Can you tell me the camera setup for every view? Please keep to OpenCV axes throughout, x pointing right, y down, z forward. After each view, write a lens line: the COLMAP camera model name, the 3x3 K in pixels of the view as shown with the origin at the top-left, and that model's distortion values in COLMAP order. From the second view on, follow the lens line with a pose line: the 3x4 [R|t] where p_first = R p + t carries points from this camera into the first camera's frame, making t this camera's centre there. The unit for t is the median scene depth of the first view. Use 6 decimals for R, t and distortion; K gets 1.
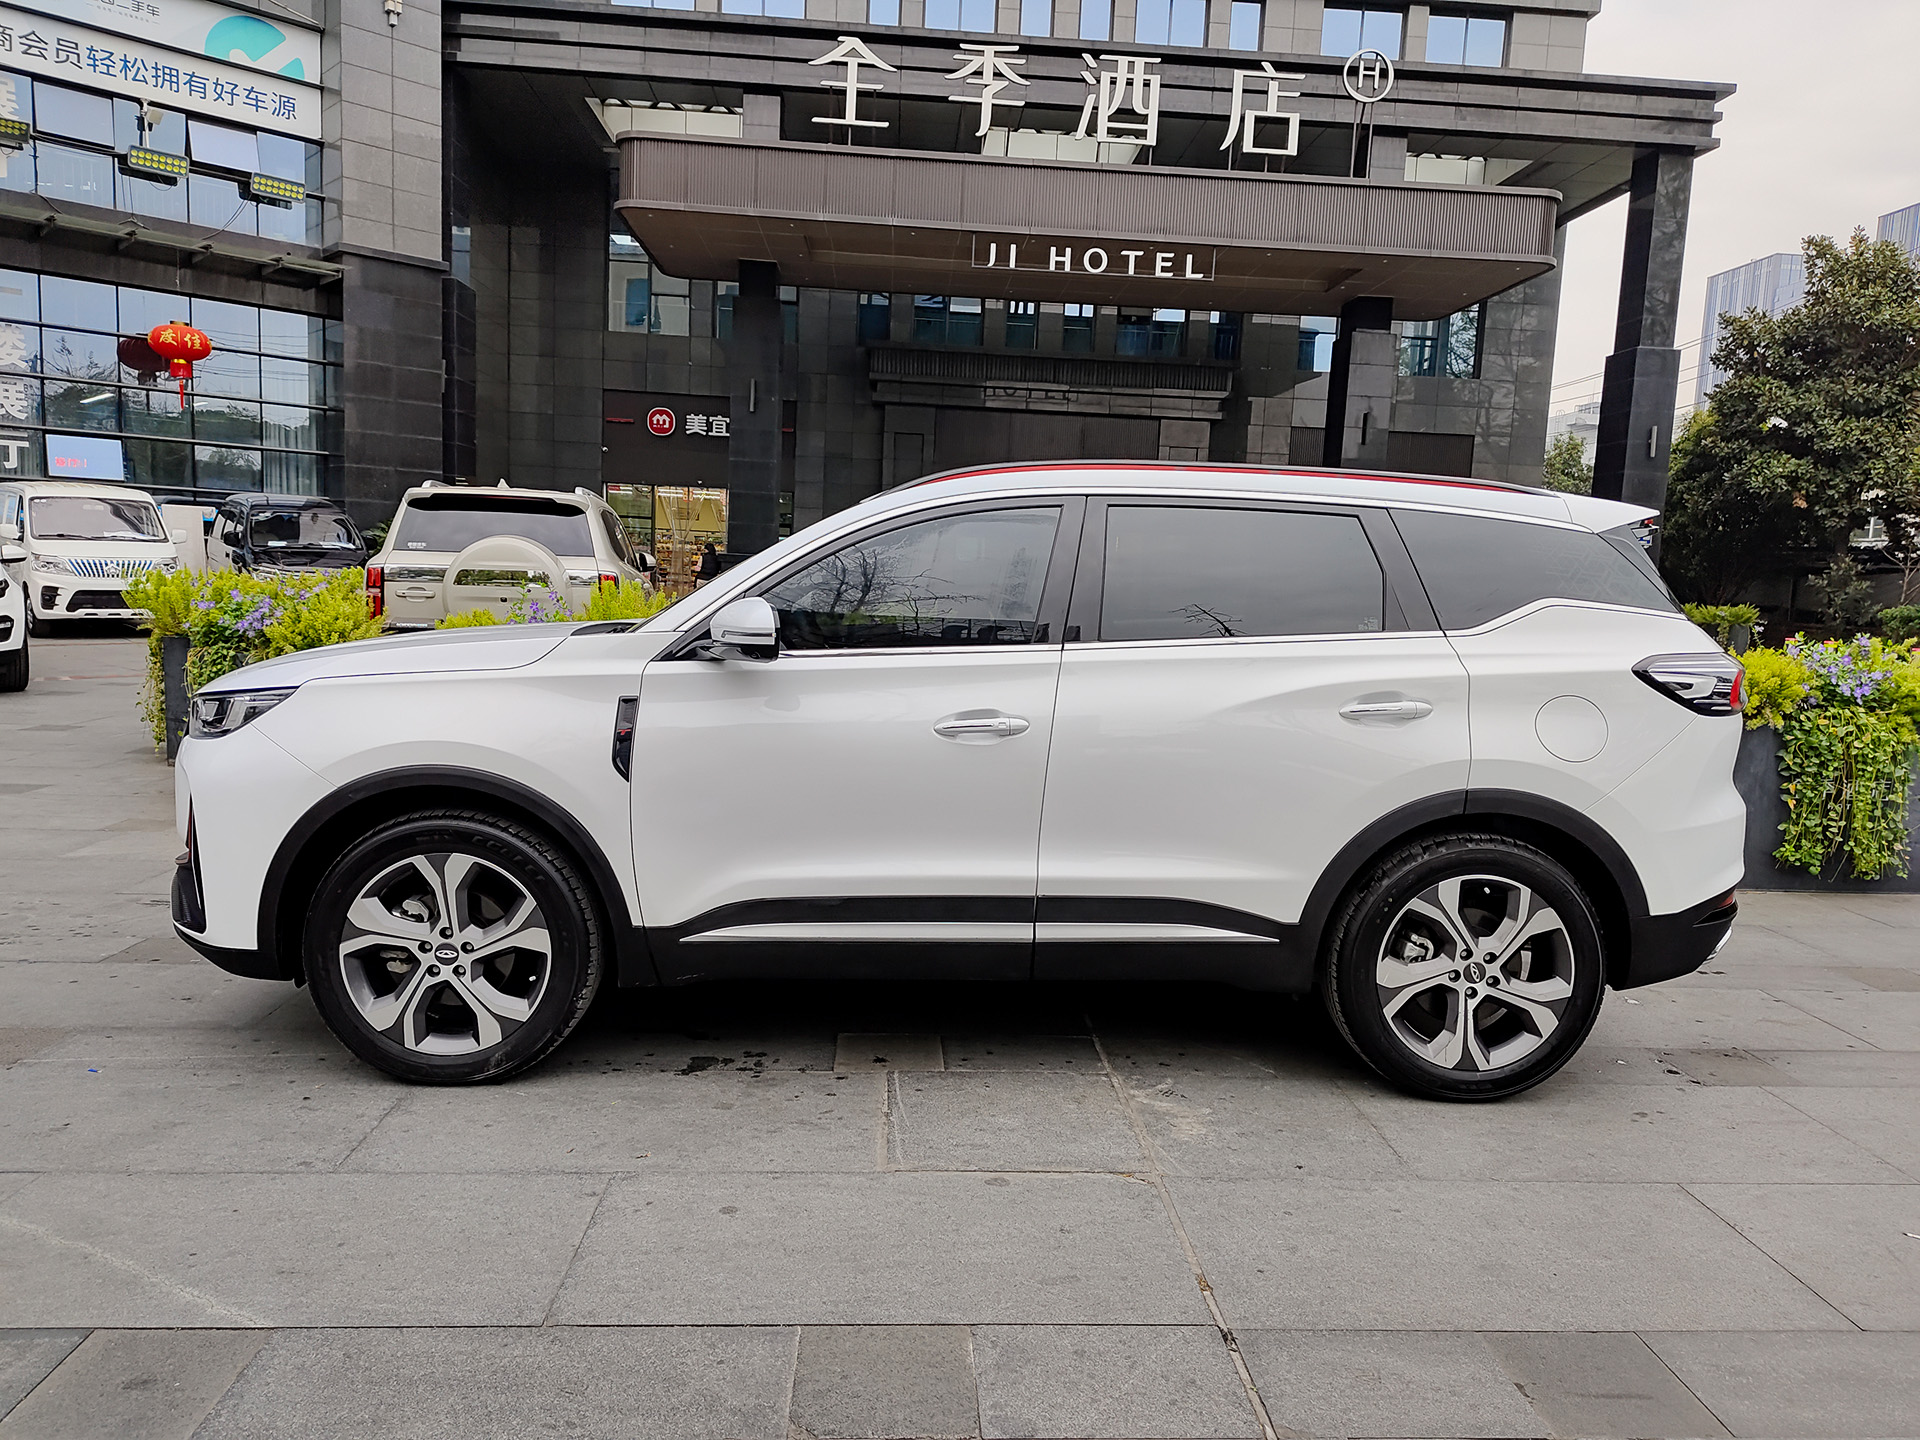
lens RADIAL K [[1344.0, 0, 960.3], [0, 1344.0, 717.4], [0, 0, 1]] dist [0.012798, -0.018801]
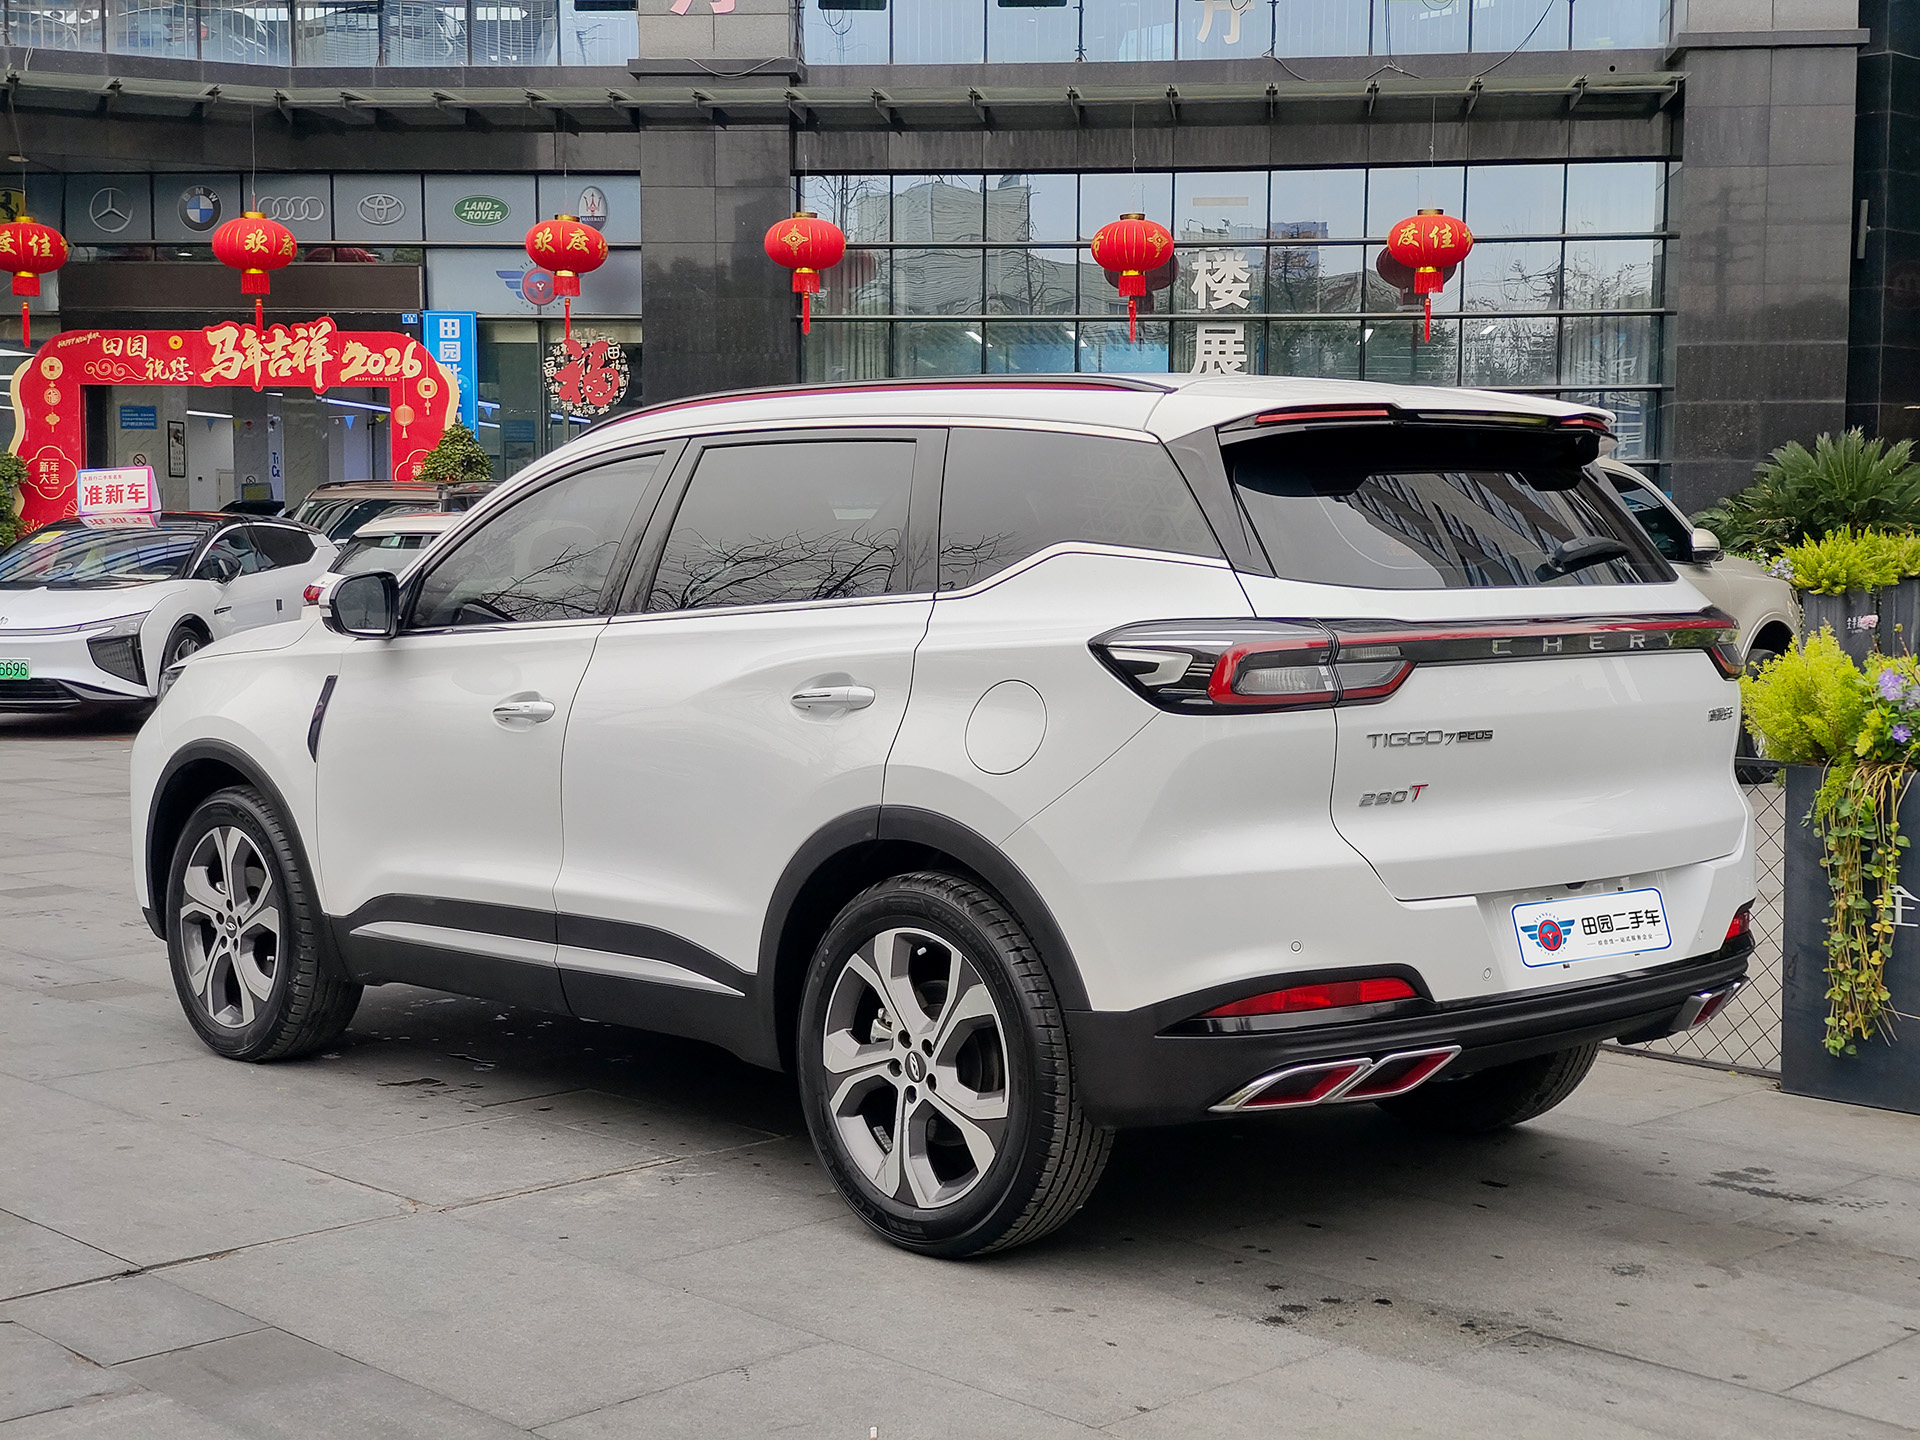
lens RADIAL K [[2607.9, 0, 959.7], [0, 2607.9, 706.9], [0, 0, 1]] dist [0.109114, 0.000000]
pose [[0.649377, 0.009526, -0.760407, 1.454685], [-0.058303, 0.997602, -0.037293, 0.049394], [0.758228, 0.068551, 0.648376, 0.104548]]
